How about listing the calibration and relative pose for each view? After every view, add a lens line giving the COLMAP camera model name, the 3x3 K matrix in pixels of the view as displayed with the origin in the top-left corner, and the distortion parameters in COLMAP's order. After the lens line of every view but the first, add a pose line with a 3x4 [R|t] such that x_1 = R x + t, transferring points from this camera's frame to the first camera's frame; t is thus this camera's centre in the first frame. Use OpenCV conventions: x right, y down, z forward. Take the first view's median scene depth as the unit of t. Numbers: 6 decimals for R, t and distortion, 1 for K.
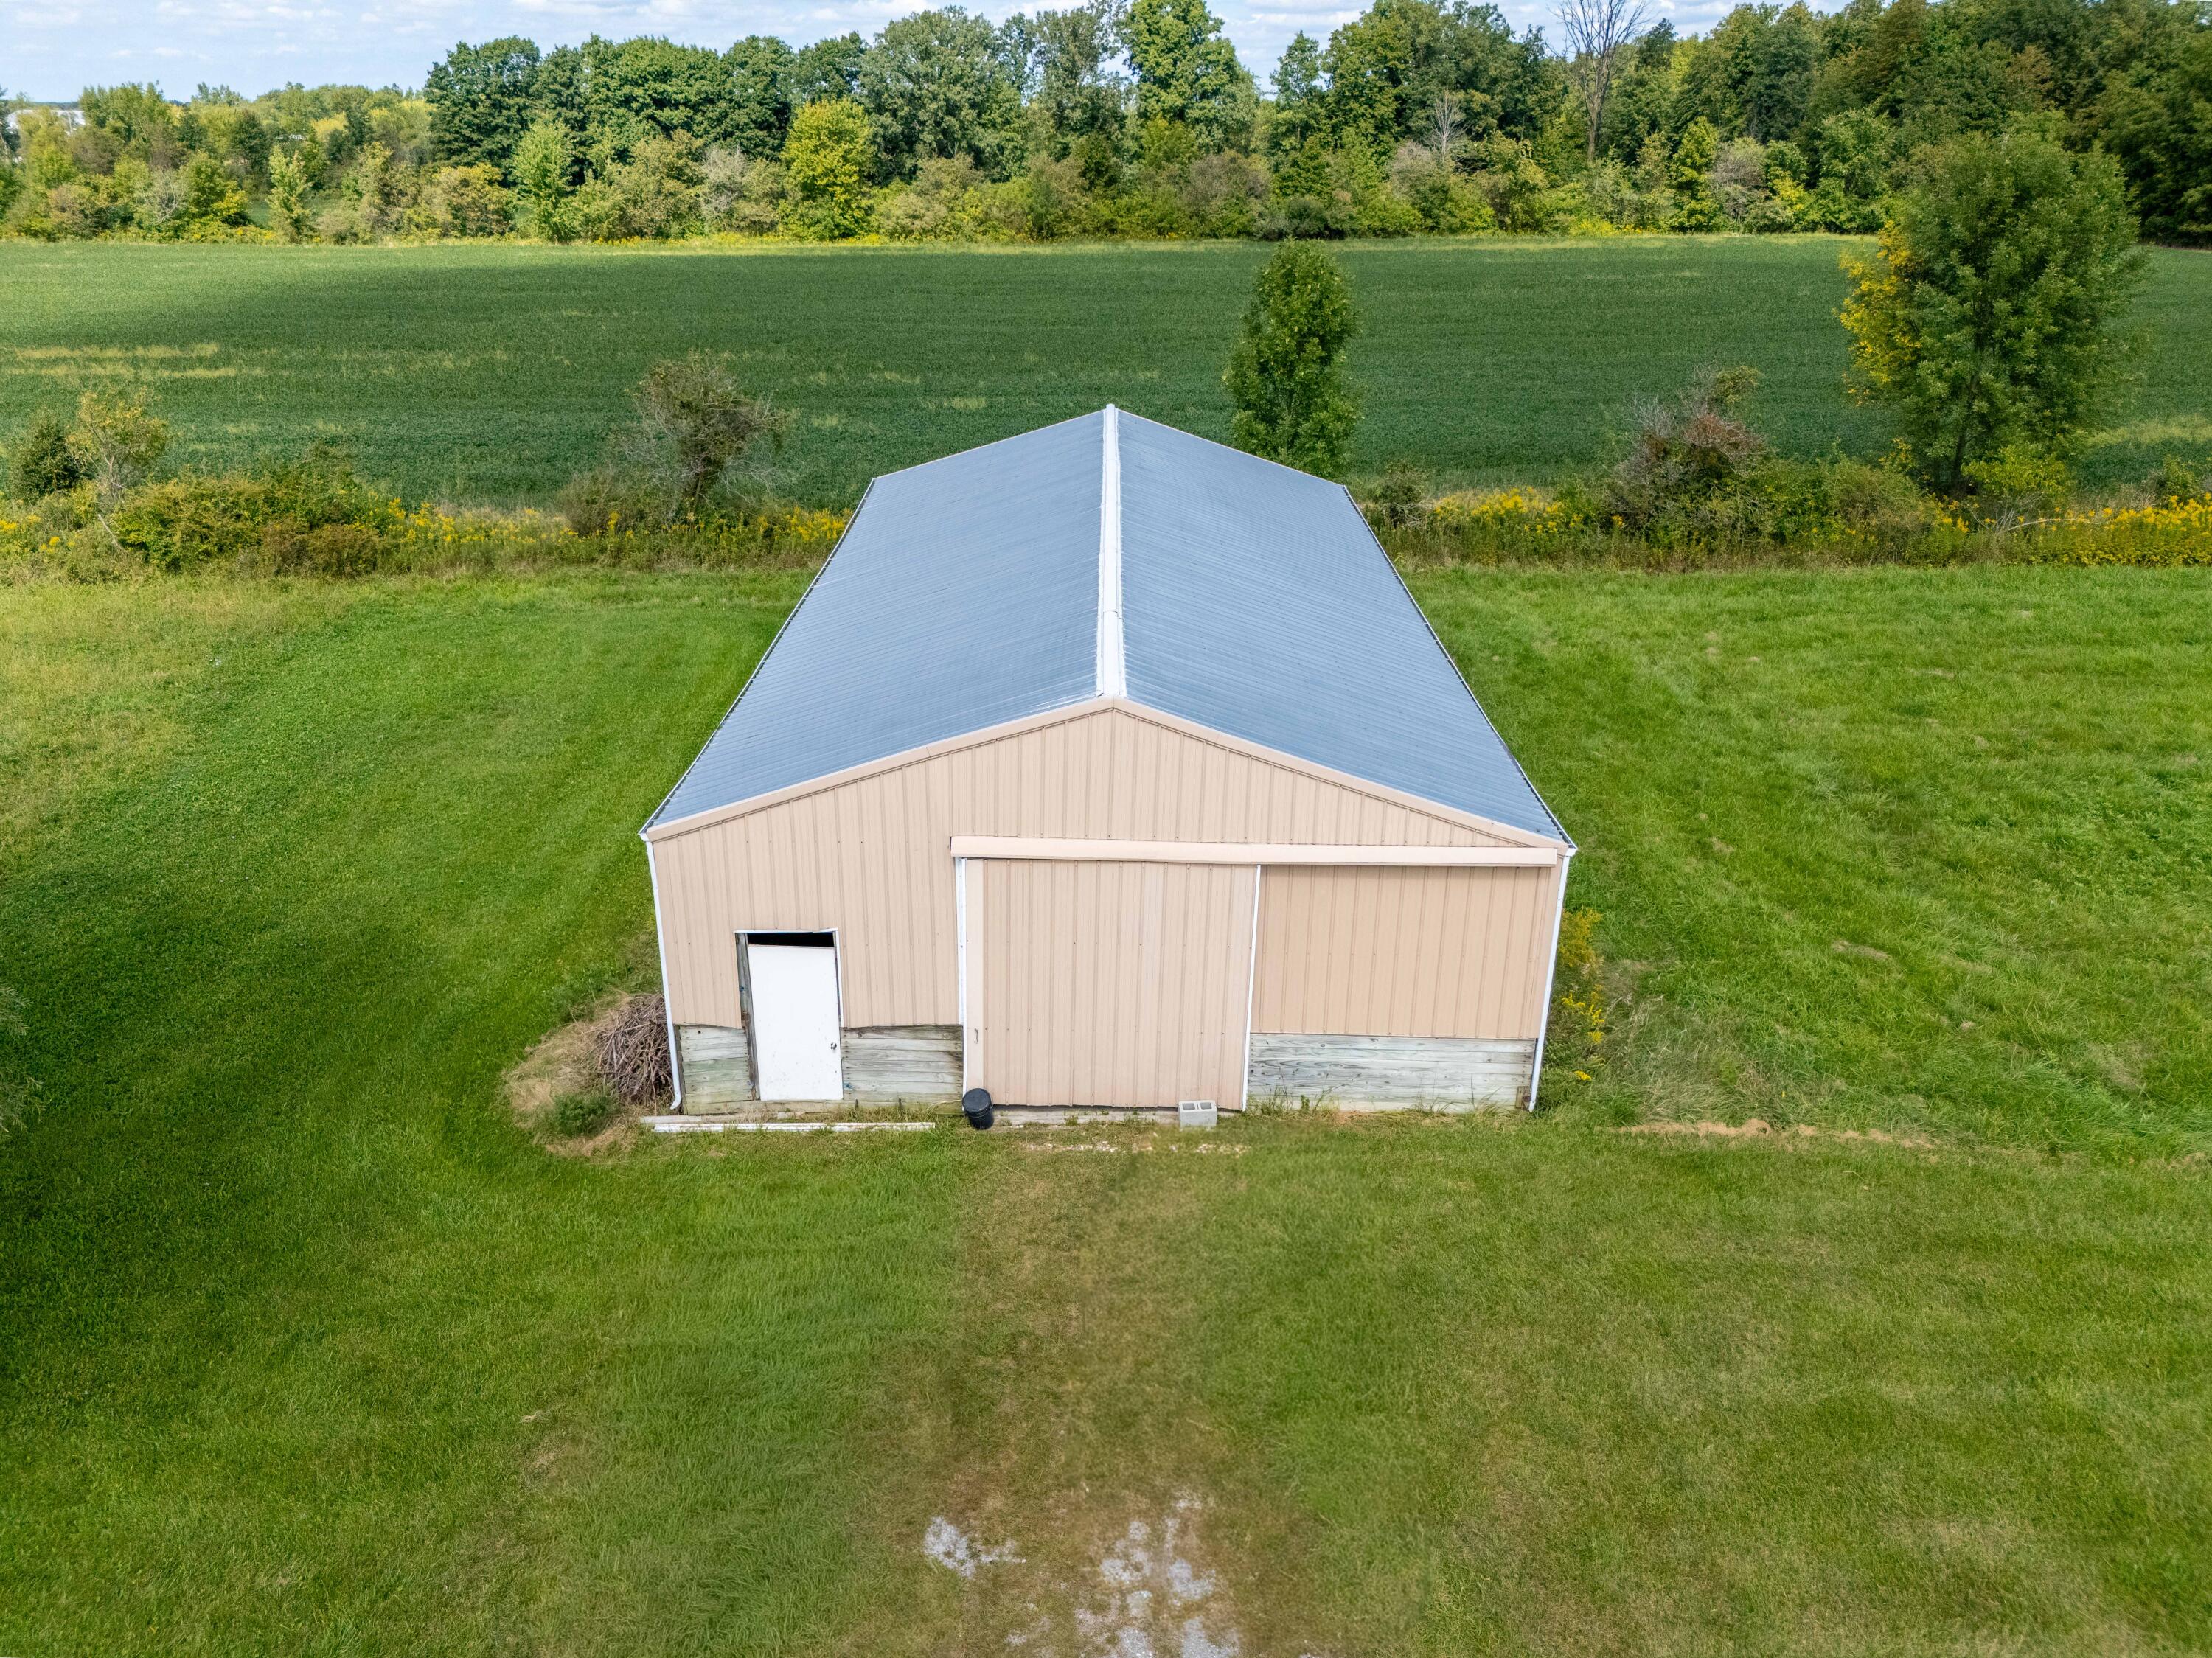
lens RADIAL K [[1639.9, 0, 1097.3], [0, 1639.9, 821.6], [0, 0, 1]] dist [0.081724, -0.086222]
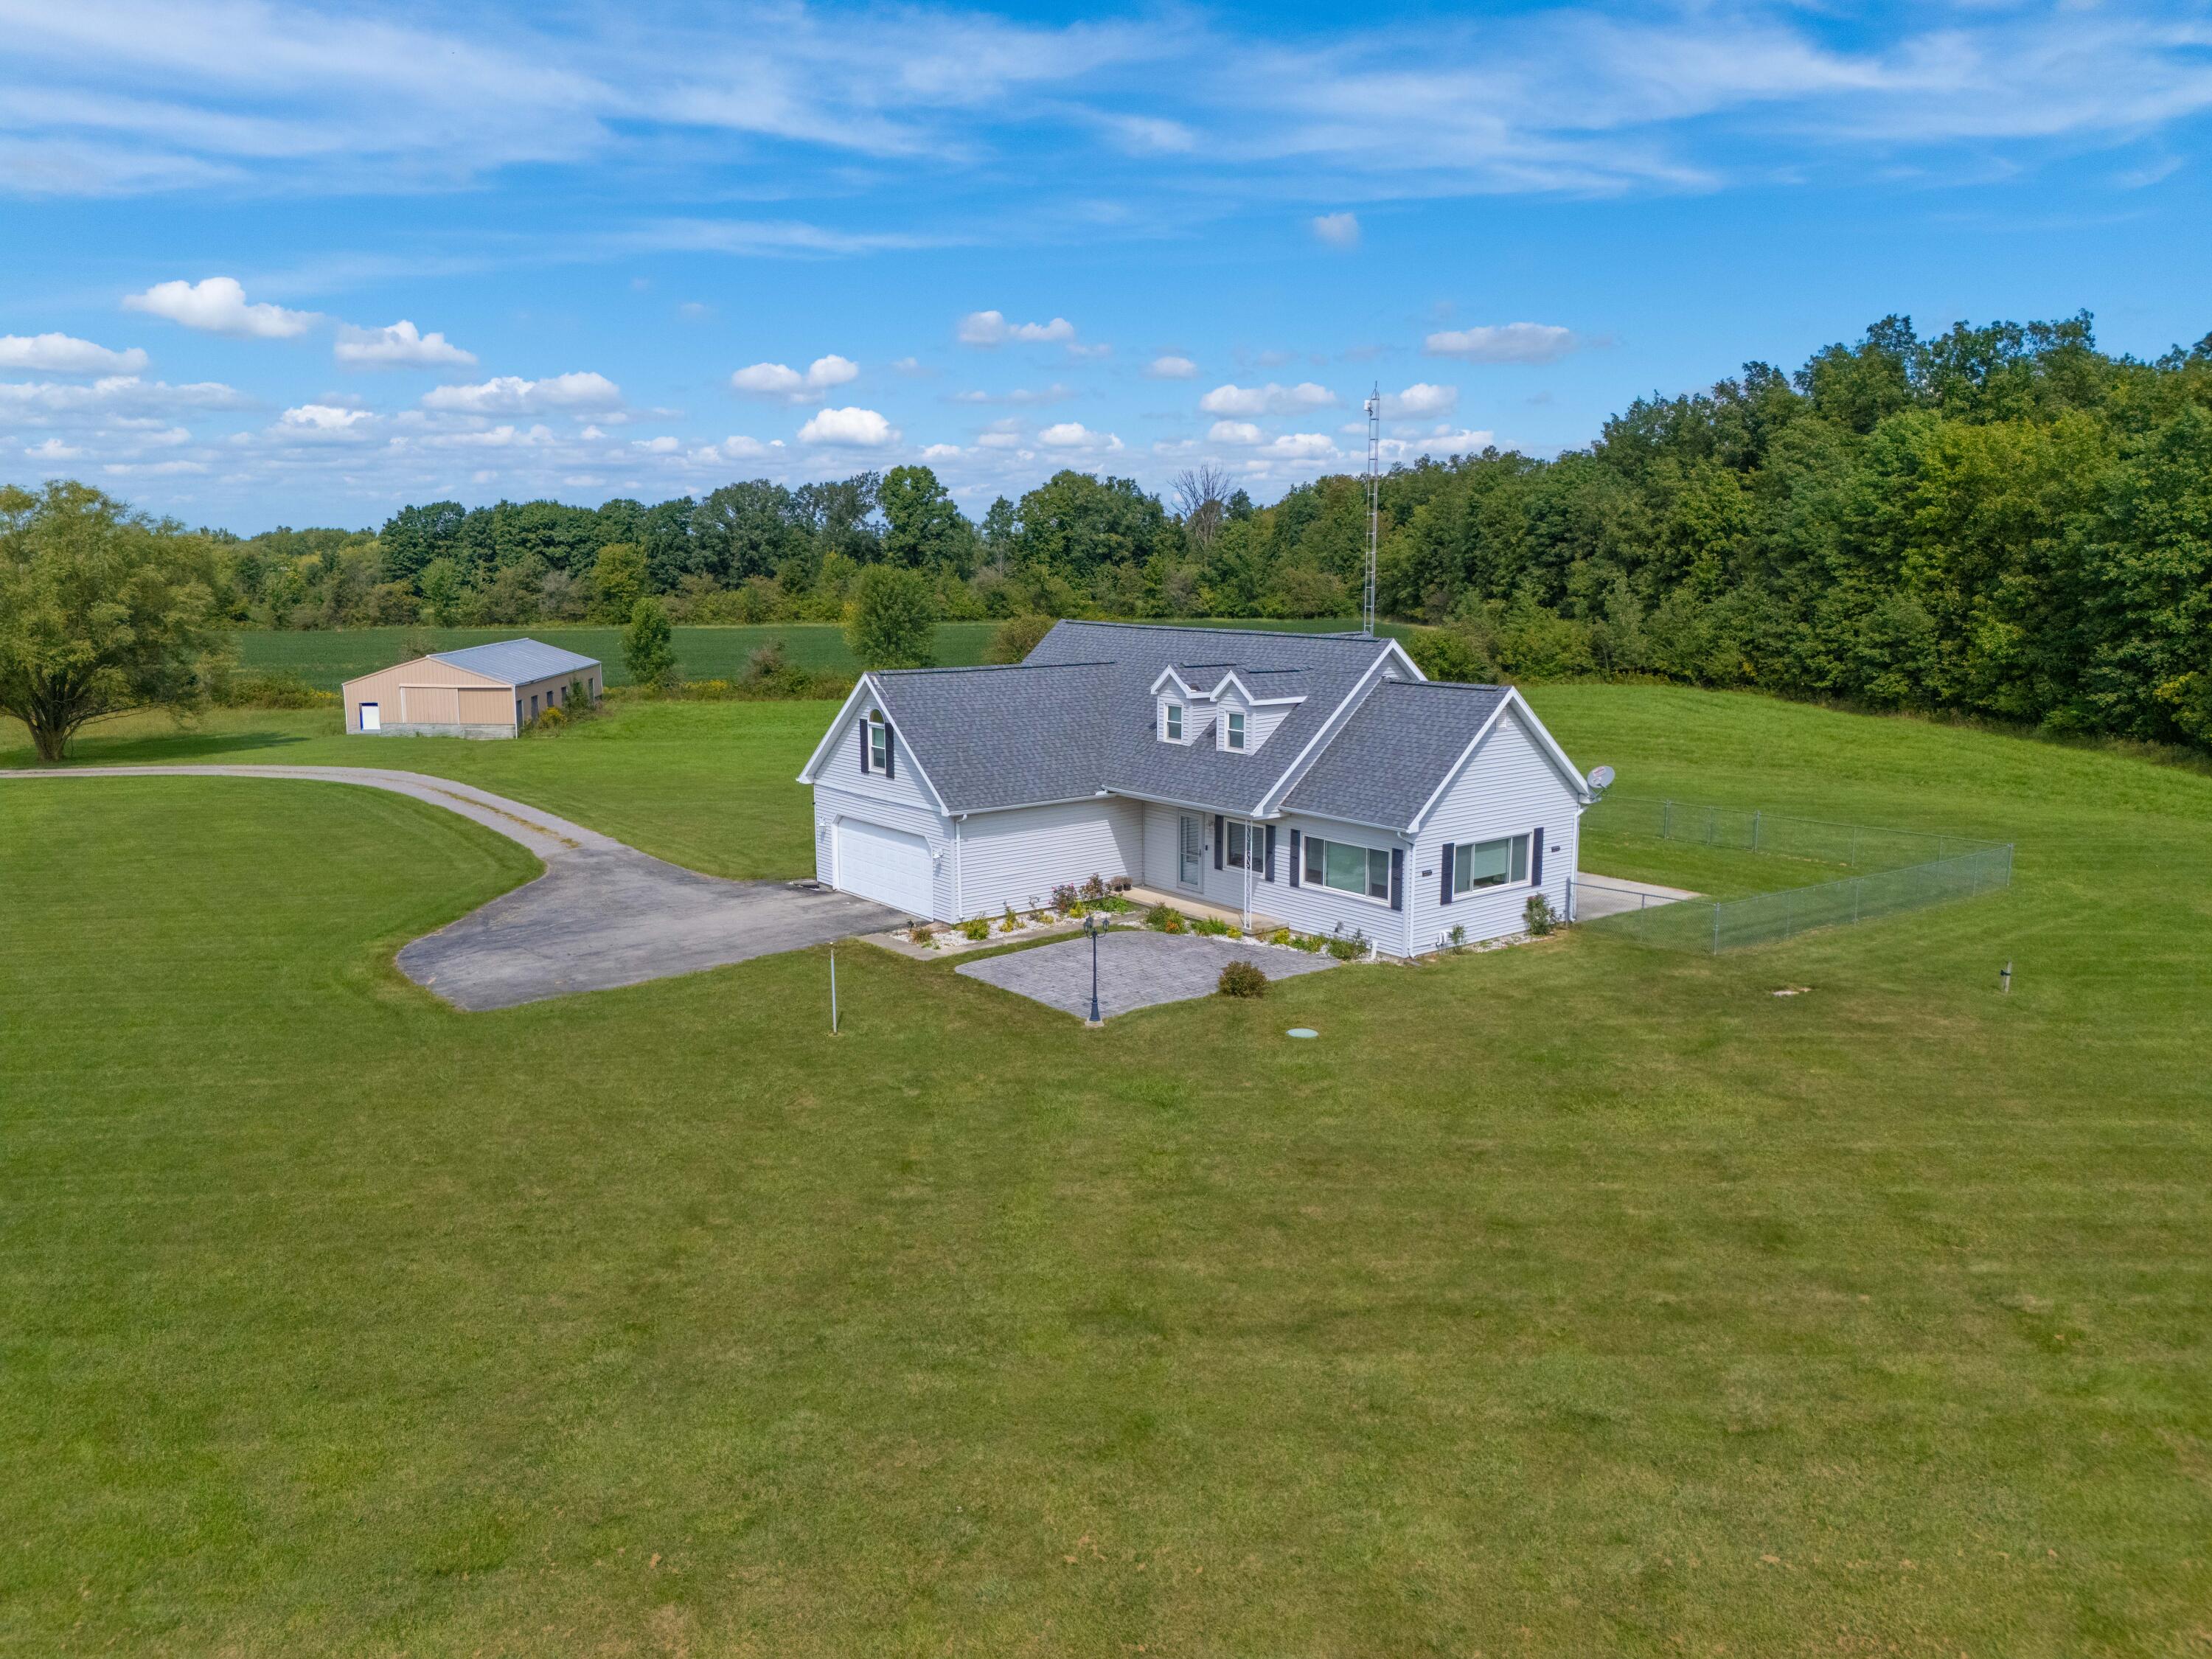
lens RADIAL K [[1624.2, 0, 1093.9], [0, 1624.2, 840.9], [0, 0, 1]] dist [0.040317, -0.042934]
pose [[0.999253, -0.011498, 0.036888, 0.152075], [0.019341, 0.975326, -0.219921, 0.133132], [-0.033450, 0.220470, 0.974820, -0.321858]]
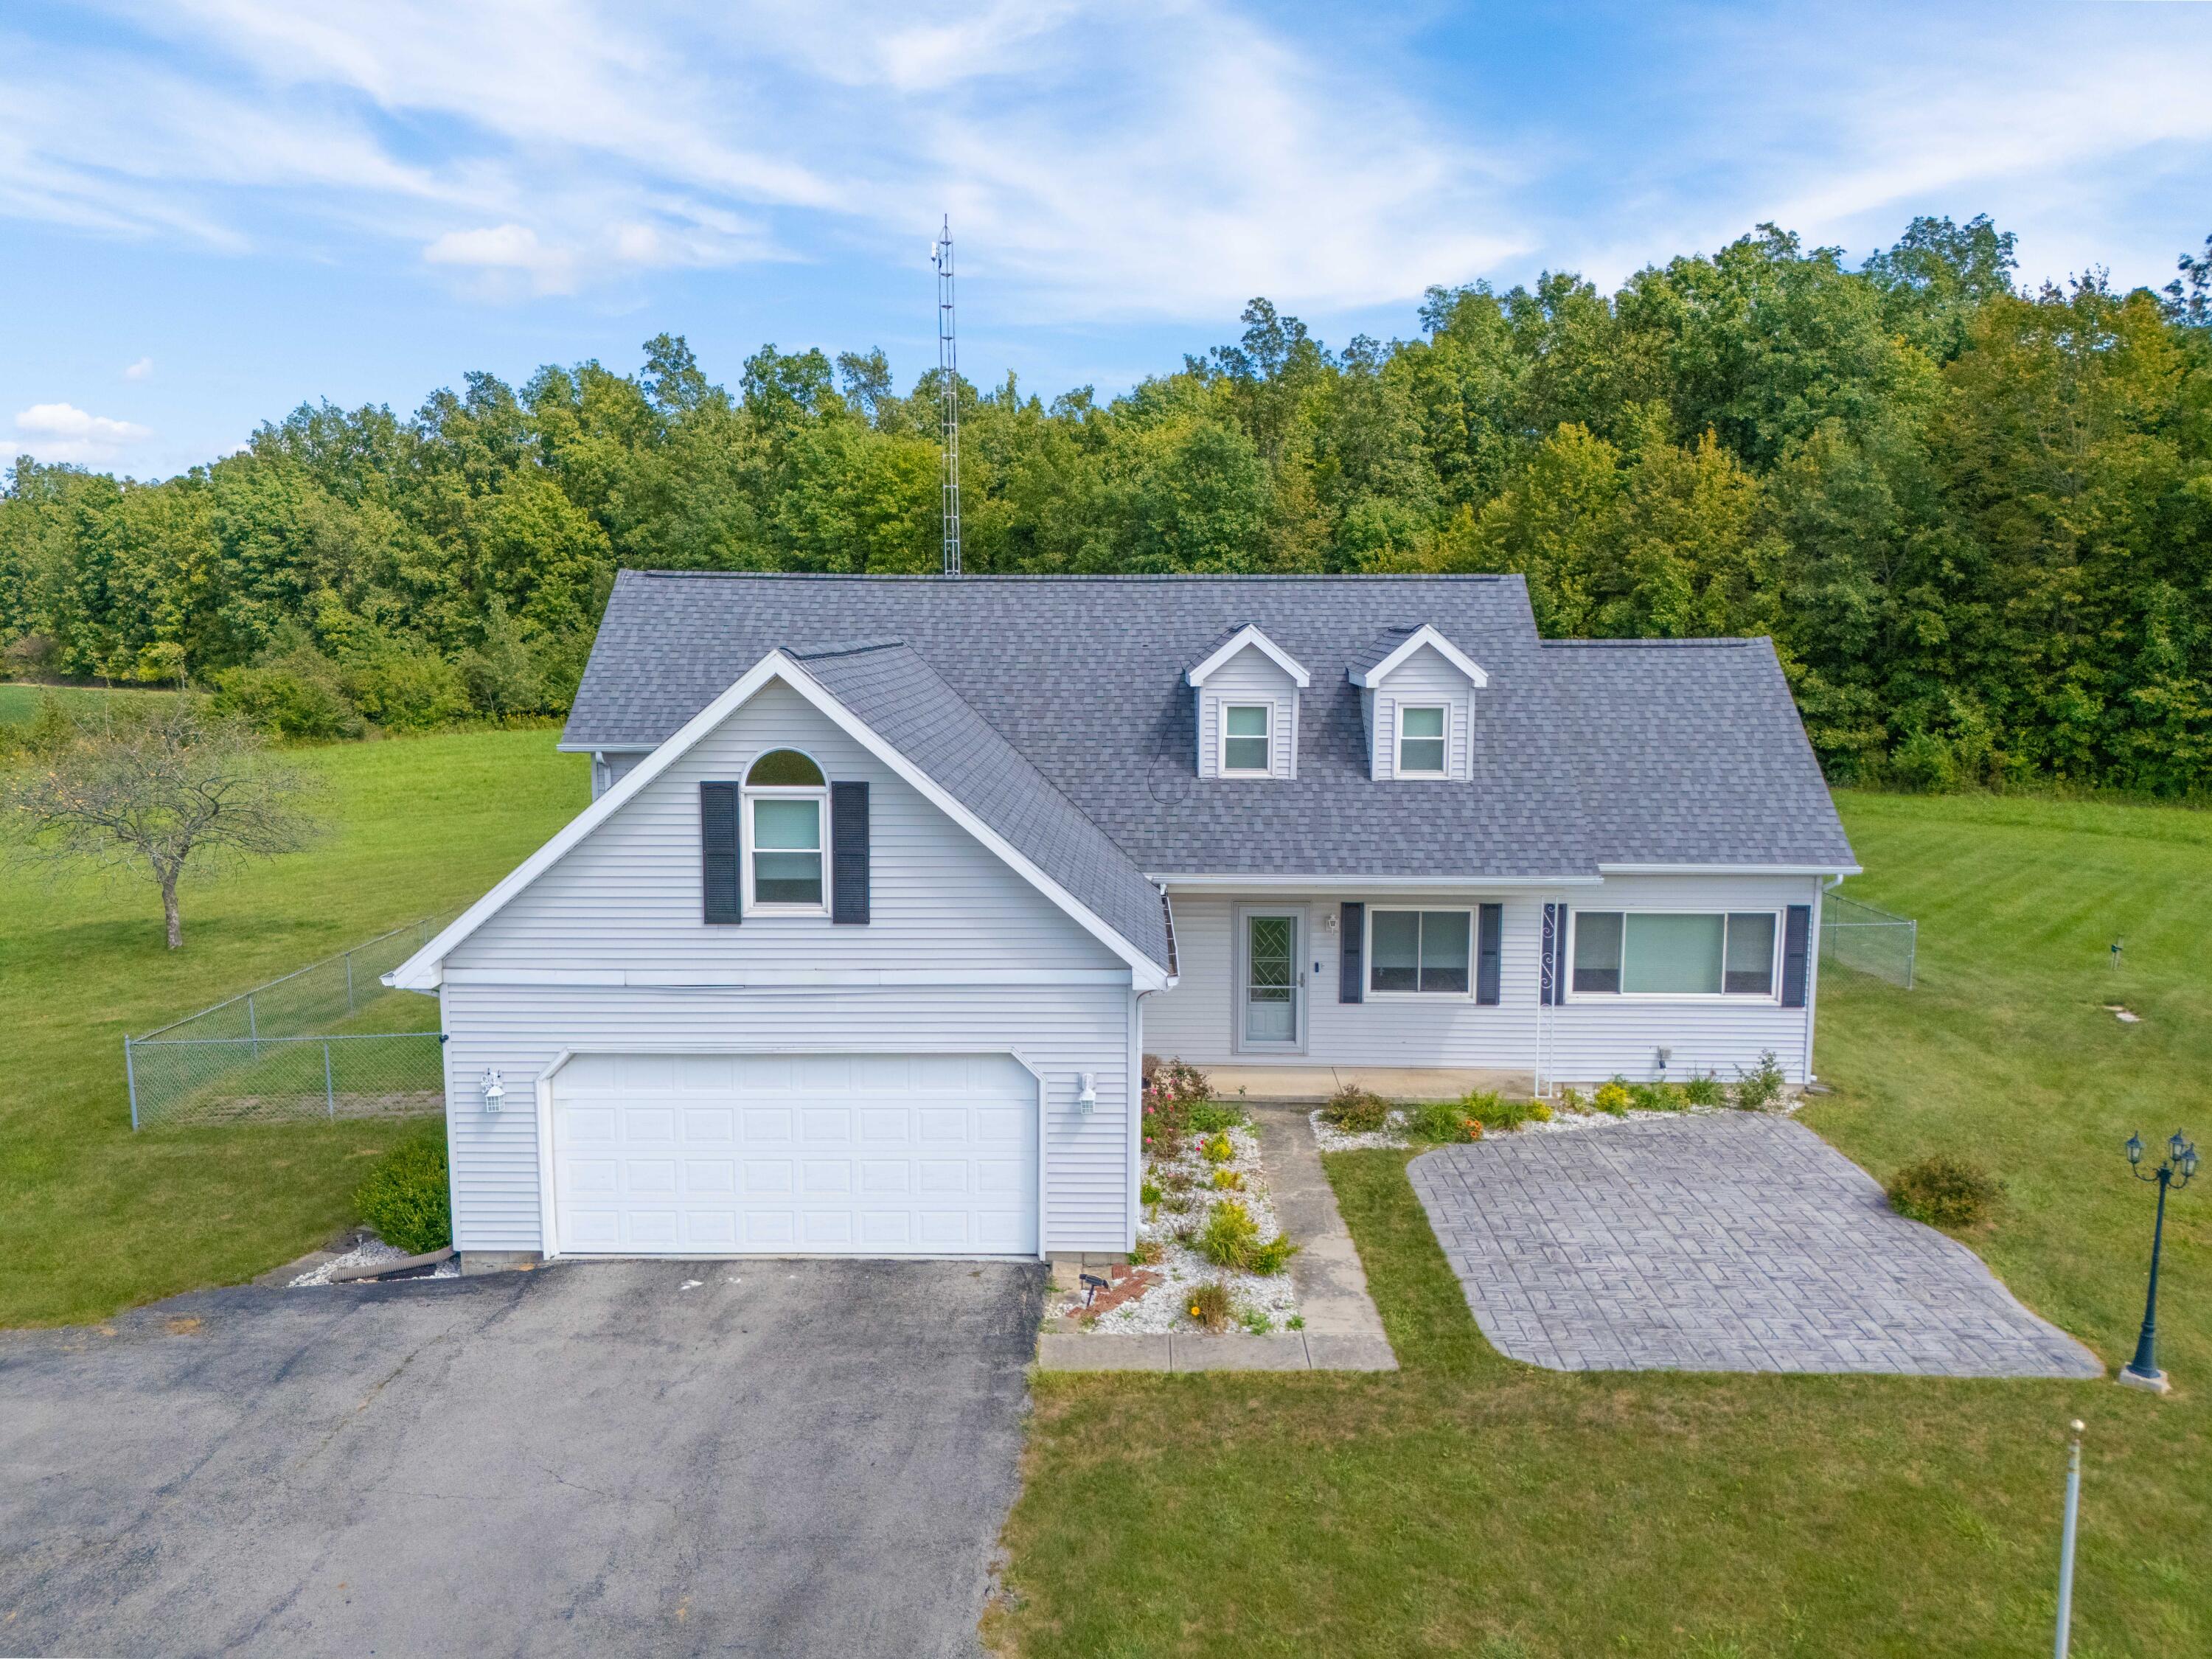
lens RADIAL K [[1640.0, 0, 1097.3], [0, 1640.0, 822.1], [0, 0, 1]] dist [0.081724, -0.086222]
pose [[0.597583, -0.103332, 0.795121, 0.085301], [0.312913, 0.943082, -0.112614, 0.092074], [-0.738227, 0.316100, 0.595904, -0.193690]]
